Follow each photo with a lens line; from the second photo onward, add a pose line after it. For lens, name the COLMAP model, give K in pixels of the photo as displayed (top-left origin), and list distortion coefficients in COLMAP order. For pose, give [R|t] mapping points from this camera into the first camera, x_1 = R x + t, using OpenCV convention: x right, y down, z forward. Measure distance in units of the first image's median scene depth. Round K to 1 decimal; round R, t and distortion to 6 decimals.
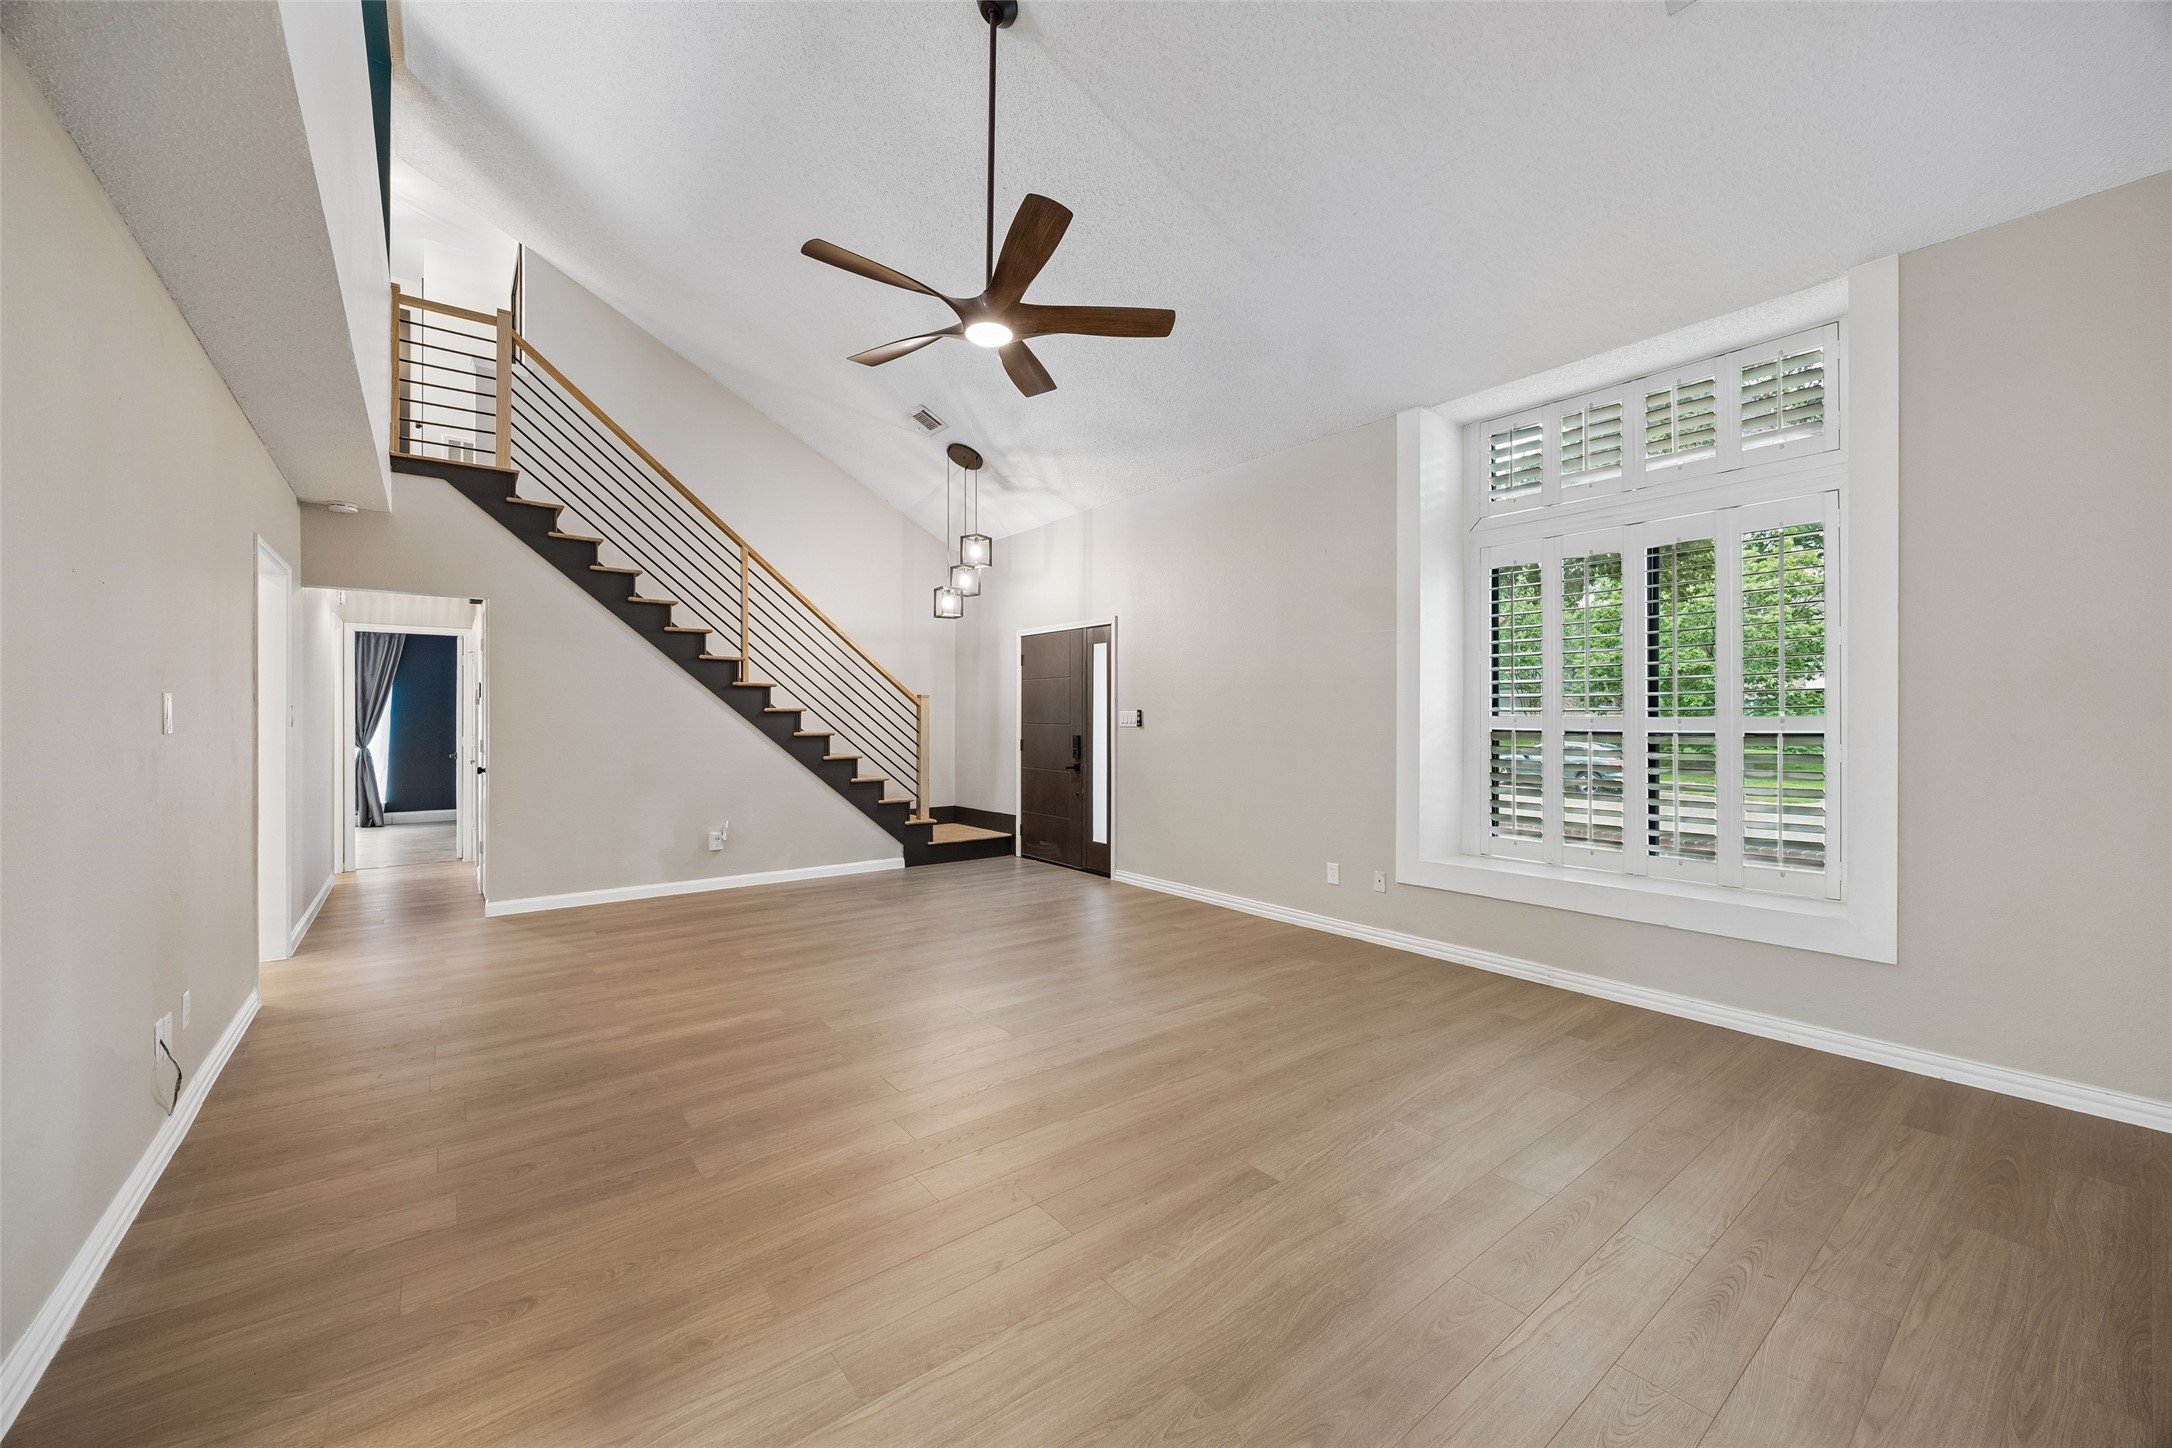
lens RADIAL K [[828.4, 0, 1082.5], [0, 828.4, 721.2], [0, 0, 1]] dist [-0.004940, 0.000815]
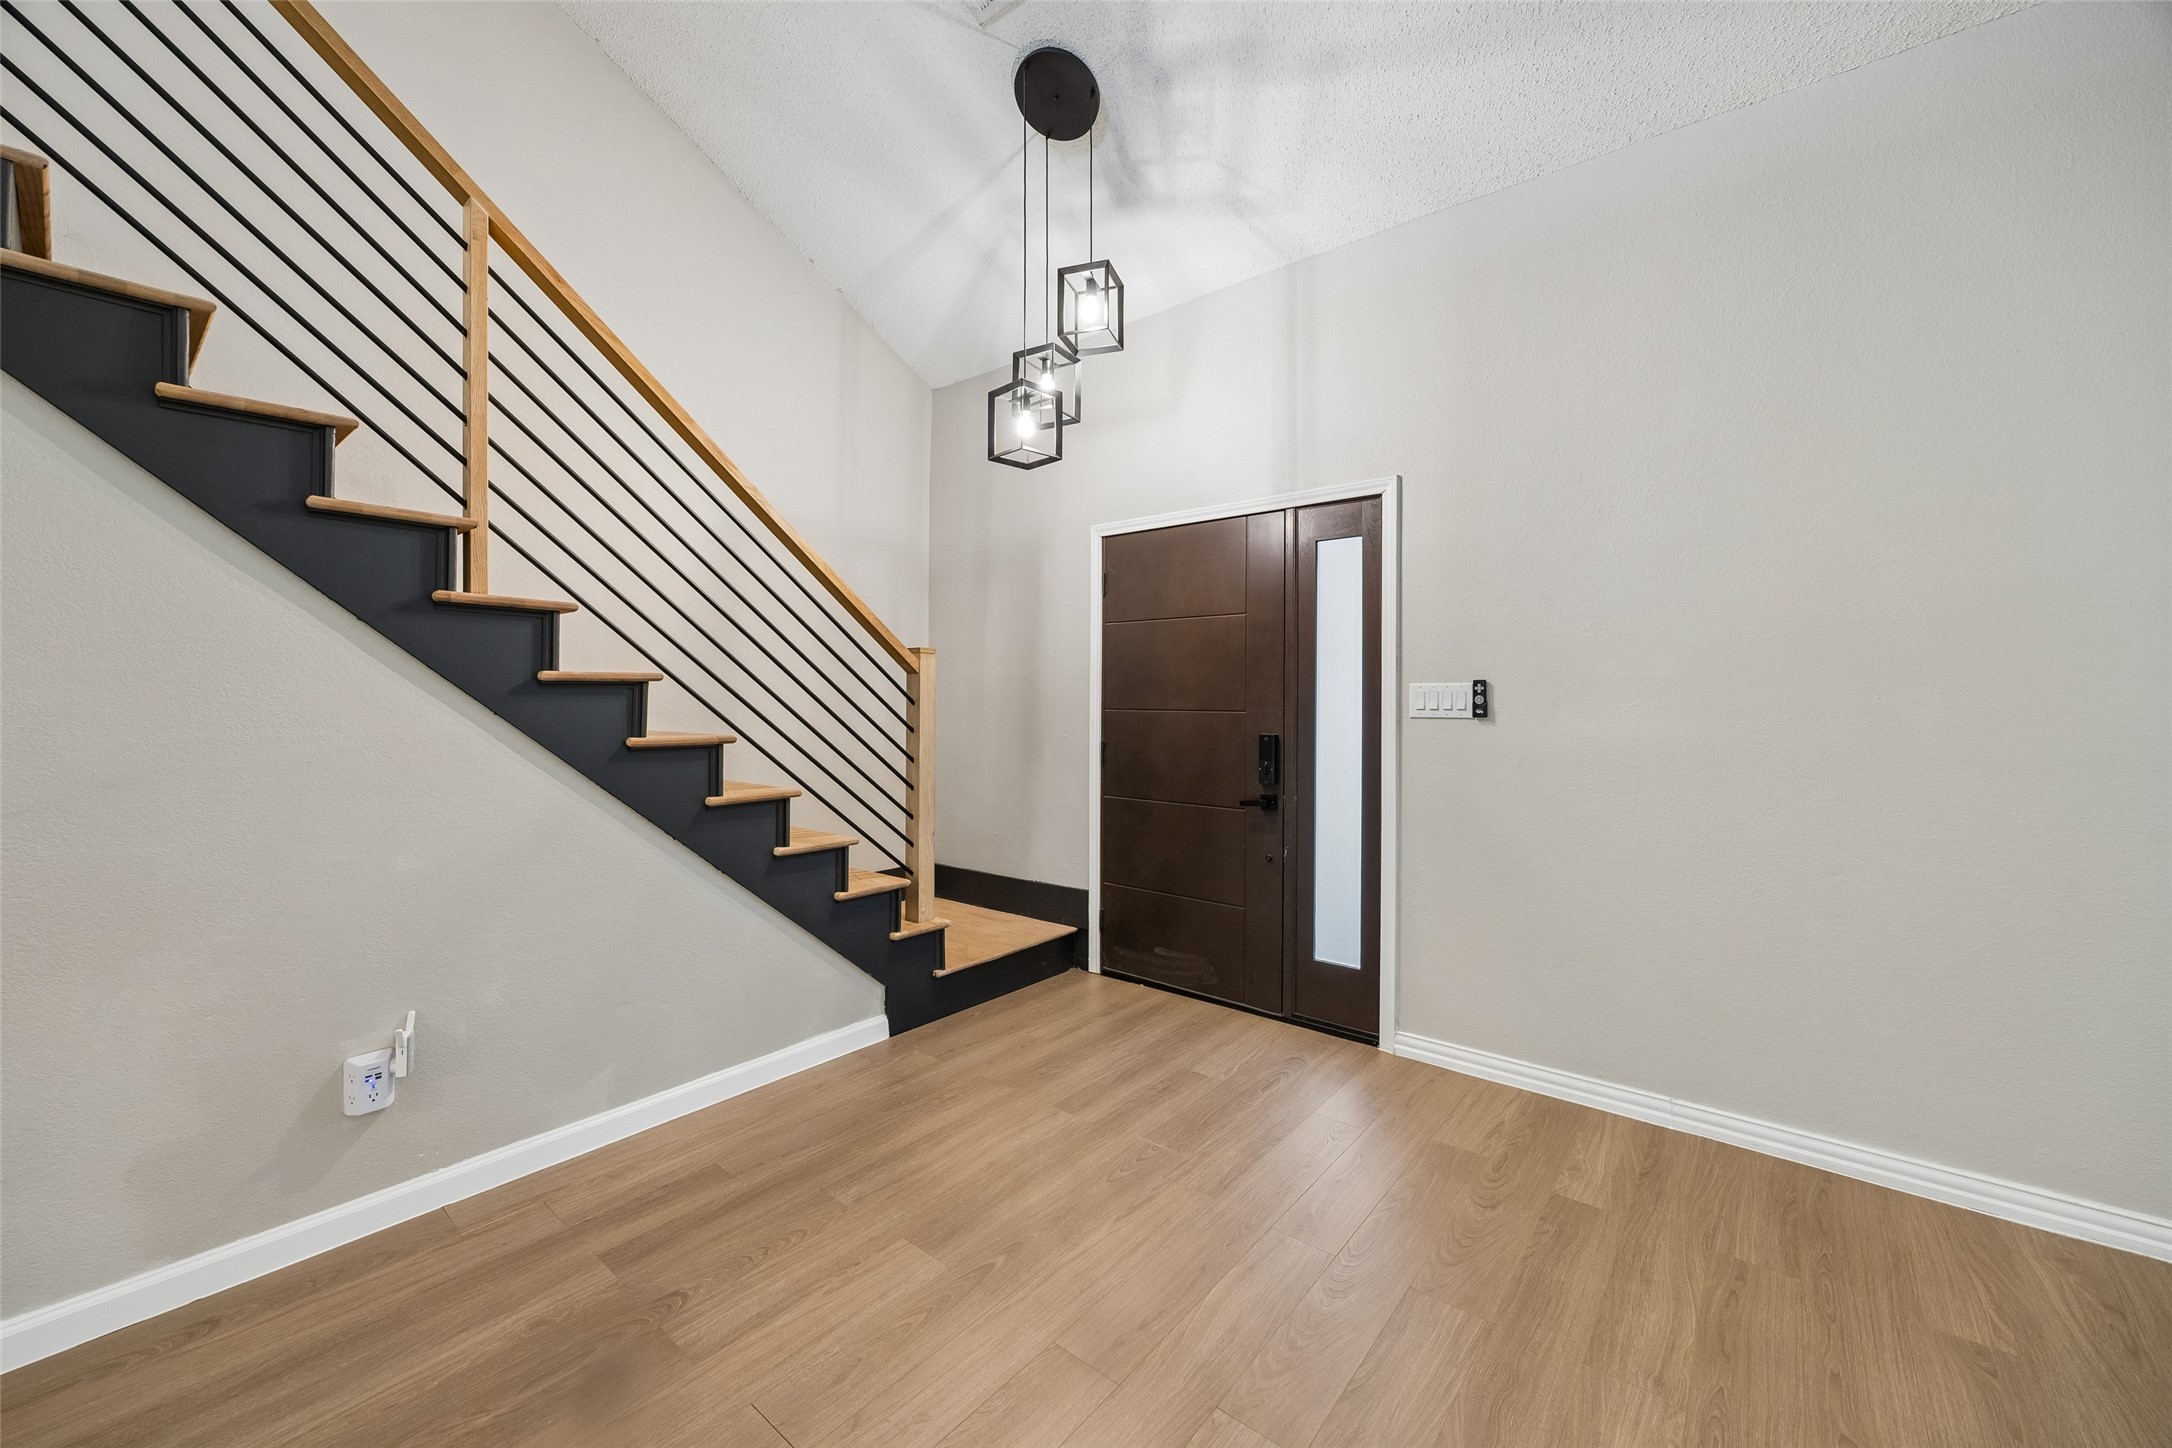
lens RADIAL K [[828.4, 0, 1074.3], [0, 828.4, 694.8], [0, 0, 1]] dist [-0.004940, 0.000815]
pose [[0.975915, 0.000157, 0.218152, -0.229993], [0.001732, 0.999963, -0.008472, -0.002168], [-0.218145, 0.008646, 0.975878, 0.585752]]
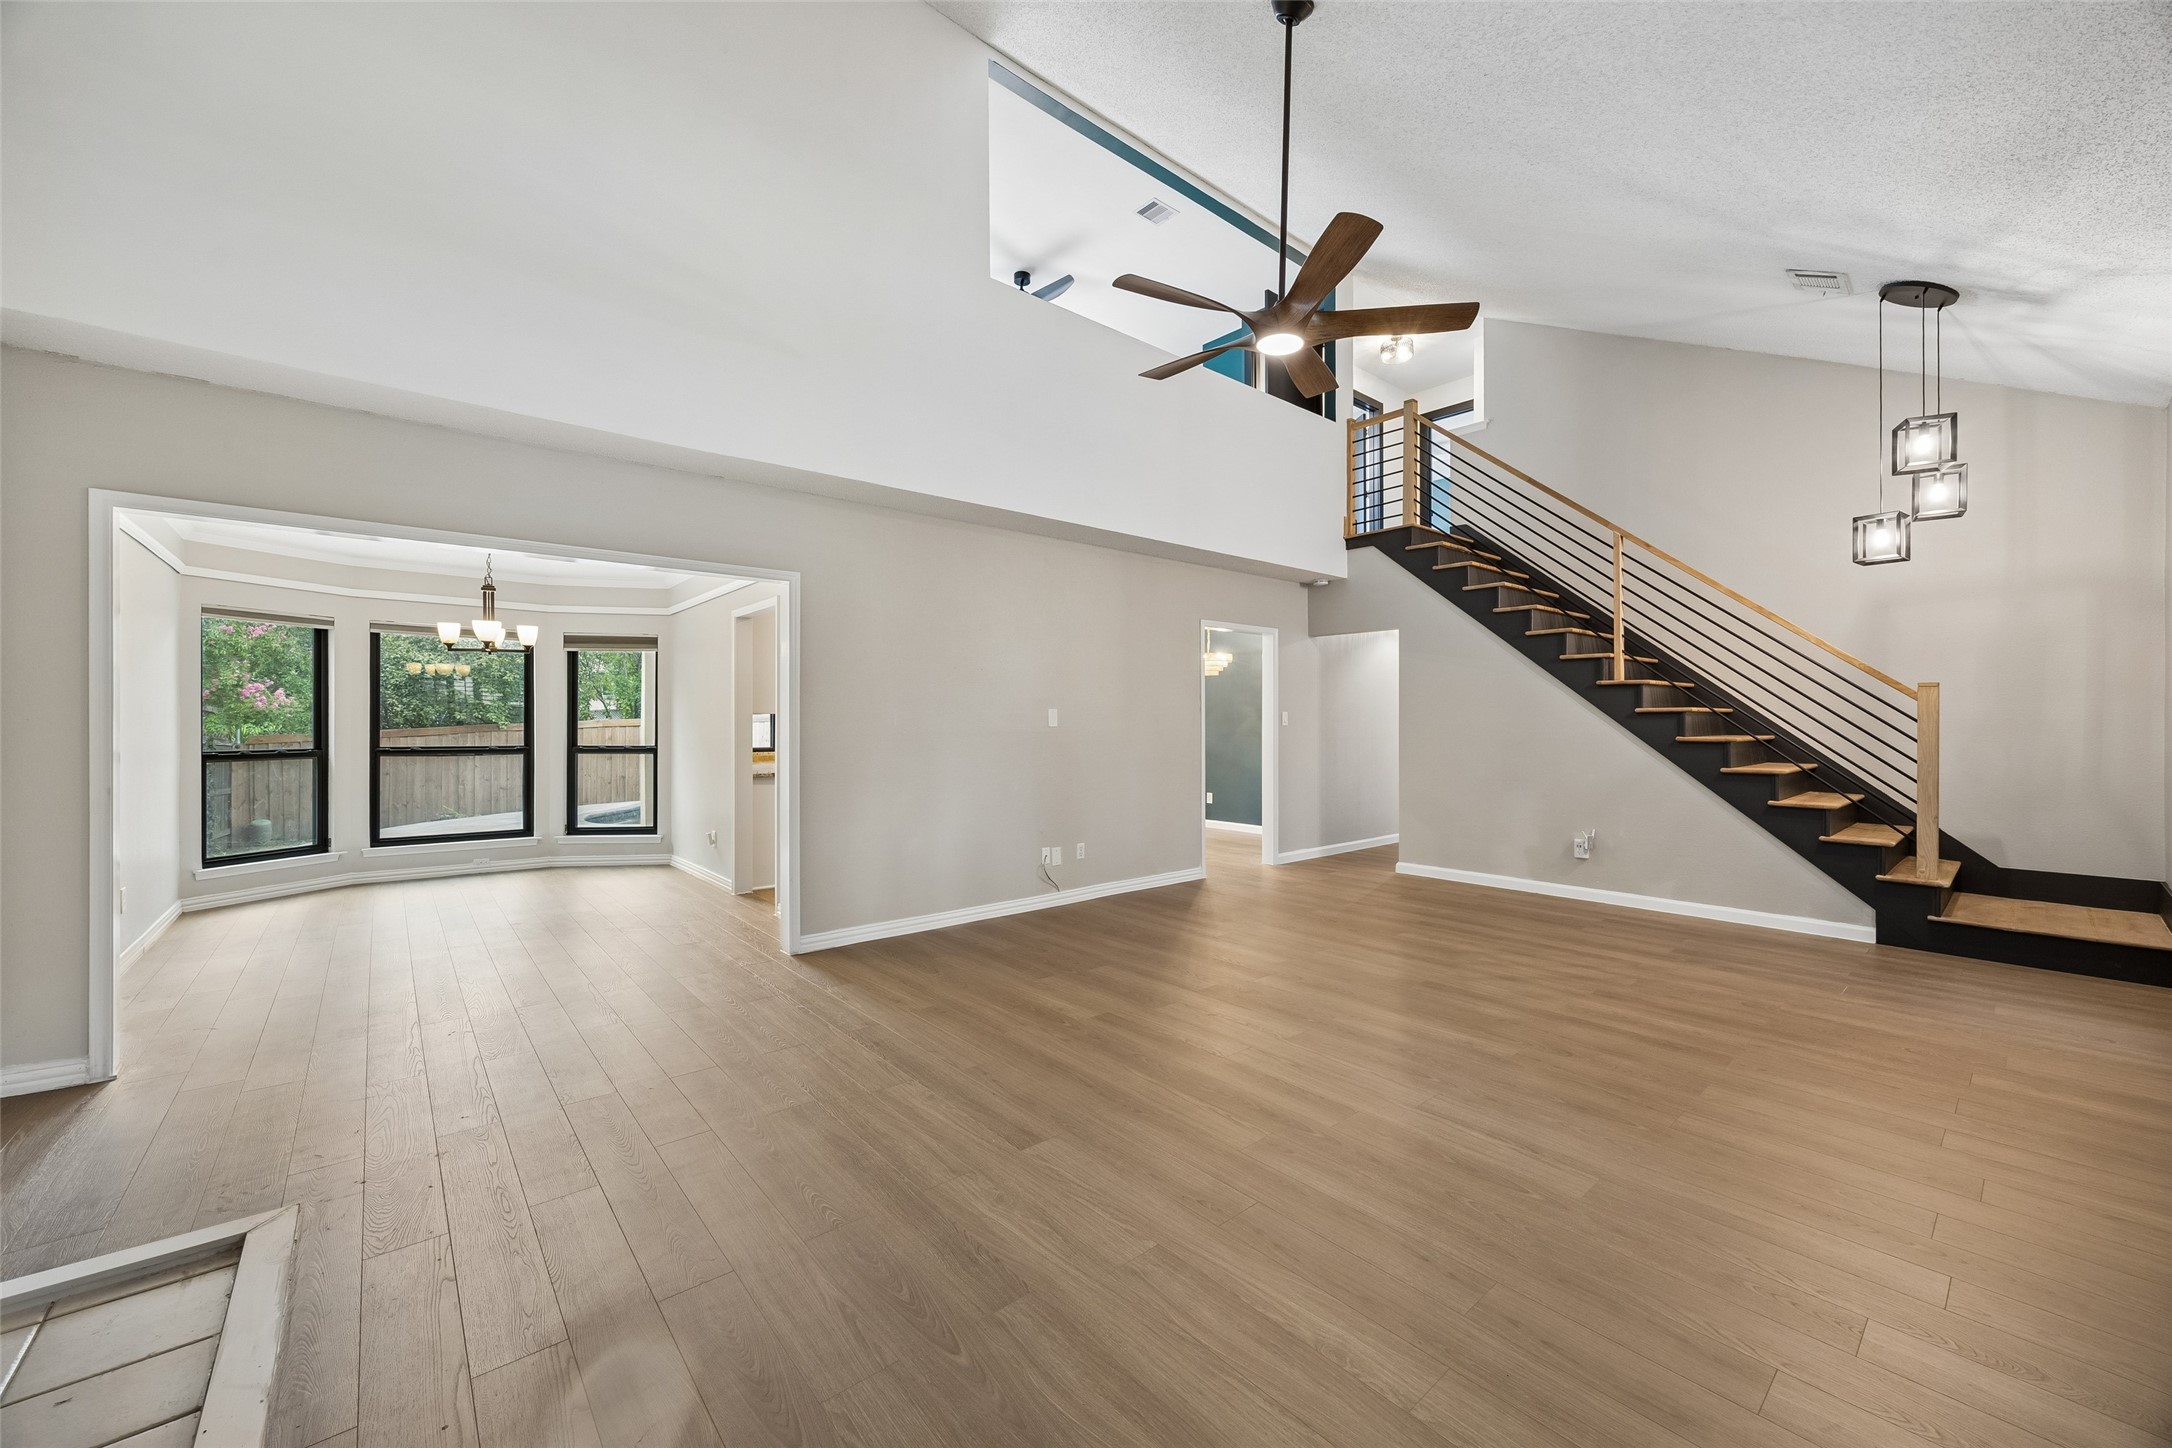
lens RADIAL K [[828.4, 0, 1076.3], [0, 828.4, 726.4], [0, 0, 1]] dist [-0.004940, 0.000815]
pose [[0.040948, 0.006649, -0.999139, 0.452118], [-0.003106, 0.999974, 0.006527, -0.000093], [0.999156, 0.002836, 0.040968, 0.354234]]
